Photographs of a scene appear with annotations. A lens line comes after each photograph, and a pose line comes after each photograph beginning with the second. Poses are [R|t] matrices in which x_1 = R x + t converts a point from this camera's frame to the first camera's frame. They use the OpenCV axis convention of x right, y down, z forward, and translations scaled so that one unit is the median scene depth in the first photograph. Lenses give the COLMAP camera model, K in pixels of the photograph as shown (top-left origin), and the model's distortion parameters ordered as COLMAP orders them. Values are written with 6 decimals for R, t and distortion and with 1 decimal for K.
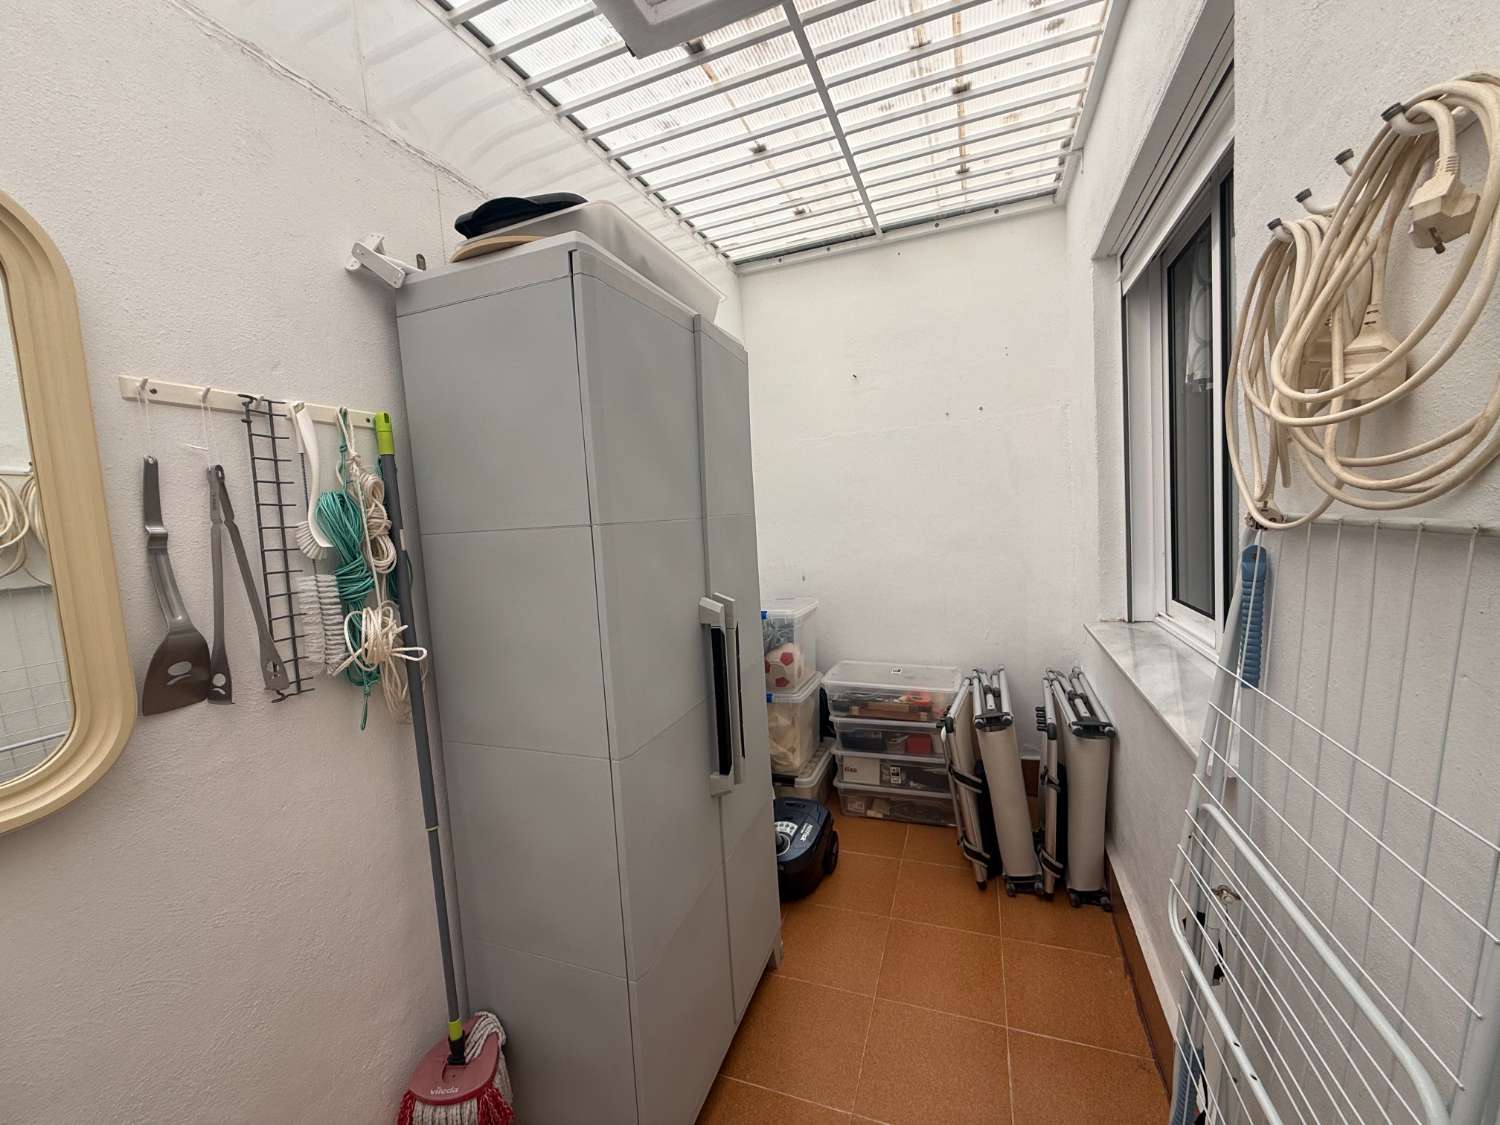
lens RADIAL K [[598.1, 0, 746.3], [0, 598.1, 562.9], [0, 0, 1]] dist [0.001445, -0.000808]
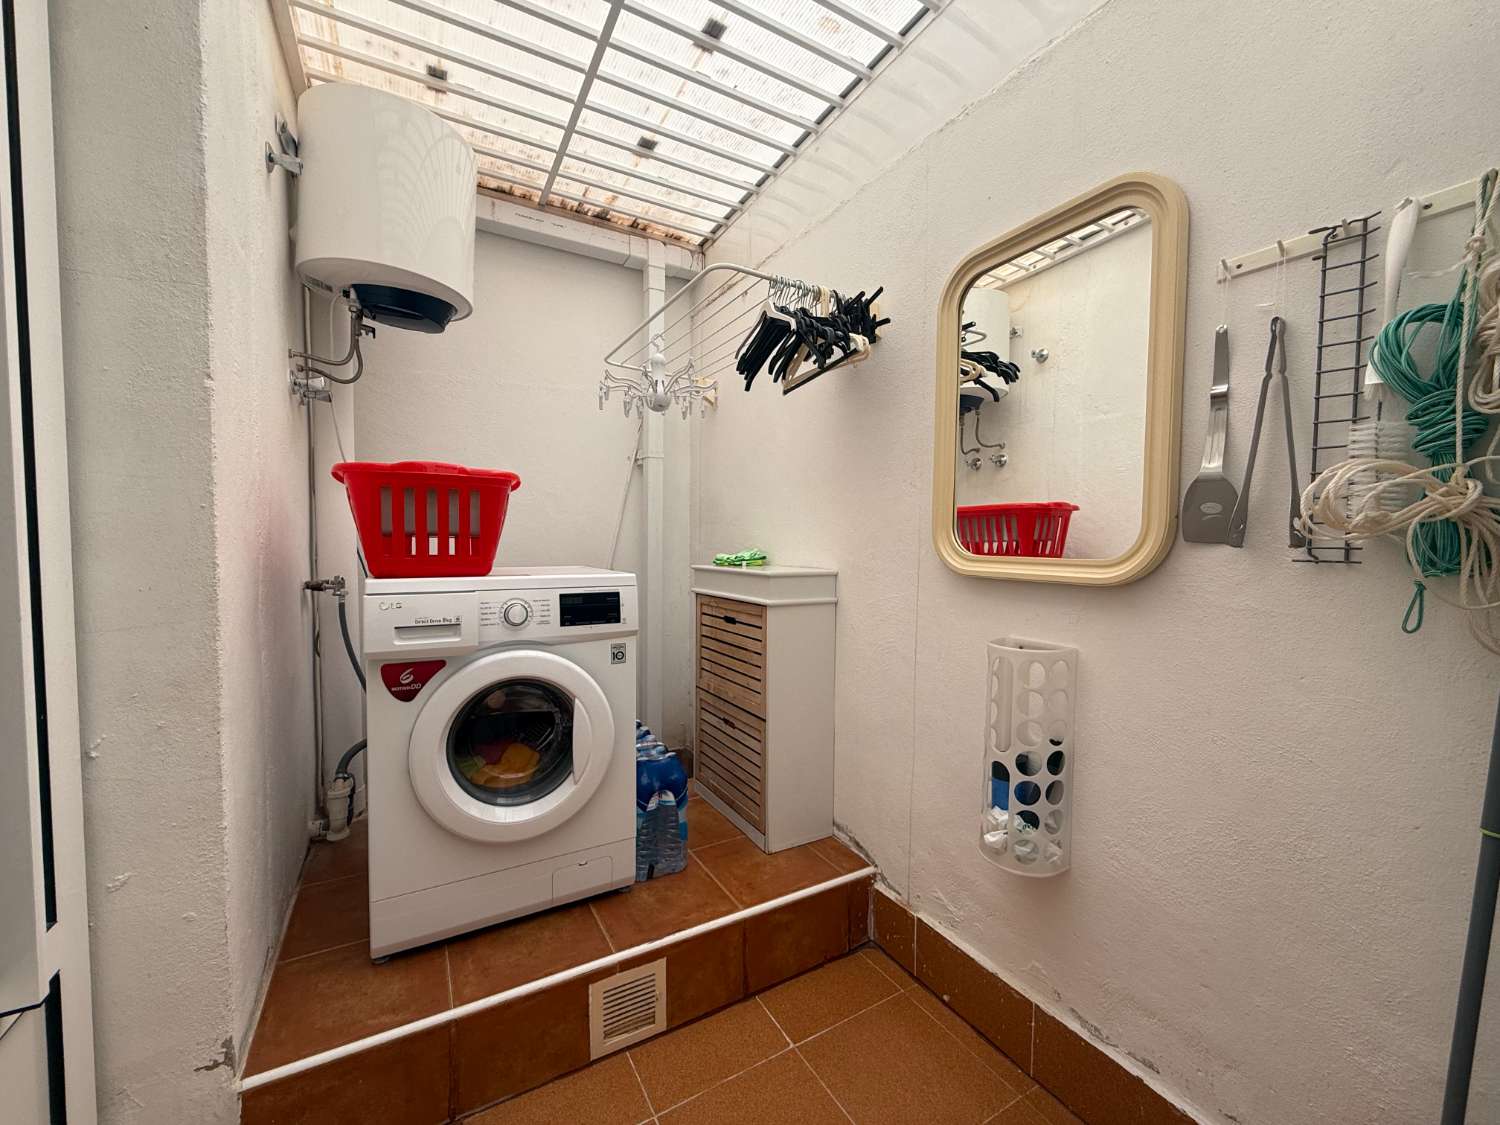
lens RADIAL K [[598.1, 0, 746.3], [0, 598.1, 562.9], [0, 0, 1]] dist [0.001445, -0.000808]
pose [[-0.640117, 0.095422, -0.762329, 0.537522], [-0.023907, 0.989302, 0.143907, 0.132256], [0.767906, 0.110342, -0.630988, 1.015250]]
